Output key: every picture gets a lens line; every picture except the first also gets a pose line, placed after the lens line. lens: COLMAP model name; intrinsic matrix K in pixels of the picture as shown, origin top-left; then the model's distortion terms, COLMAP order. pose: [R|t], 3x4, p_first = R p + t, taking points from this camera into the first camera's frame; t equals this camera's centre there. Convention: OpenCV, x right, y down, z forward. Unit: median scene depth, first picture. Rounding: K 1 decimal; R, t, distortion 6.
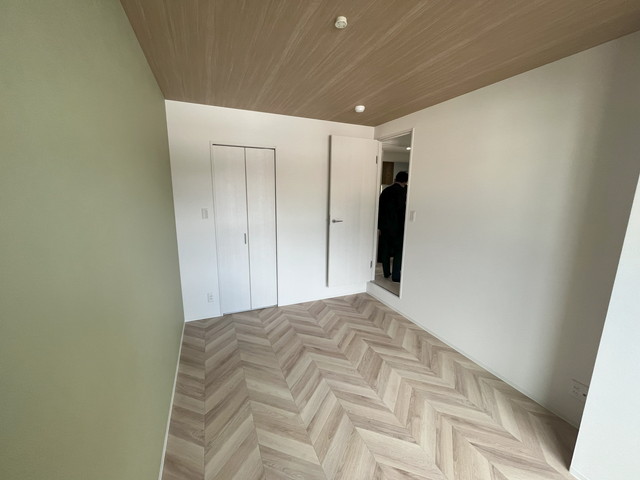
lens RADIAL K [[259.4, 0, 320.8], [0, 259.4, 239.4], [0, 0, 1]] dist [-0.001566, -0.000098]
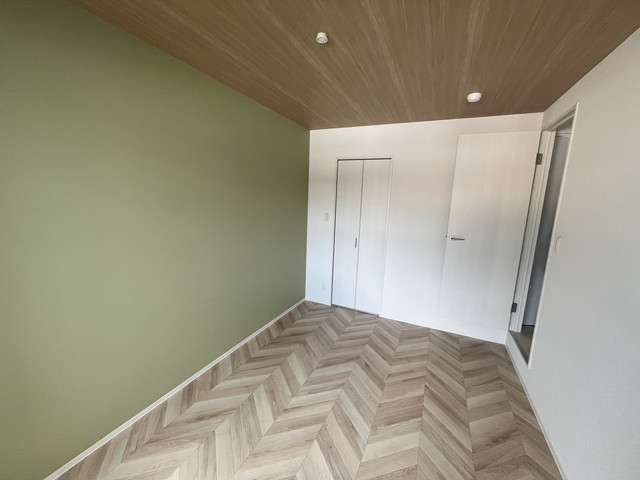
lens RADIAL K [[259.4, 0, 320.8], [0, 259.4, 239.4], [0, 0, 1]] dist [-0.001566, -0.000098]
pose [[0.660886, 0.131332, -0.738906, 0.461184], [-0.166027, 0.985759, 0.026711, -0.023753], [0.731891, 0.105026, 0.673279, 0.173555]]
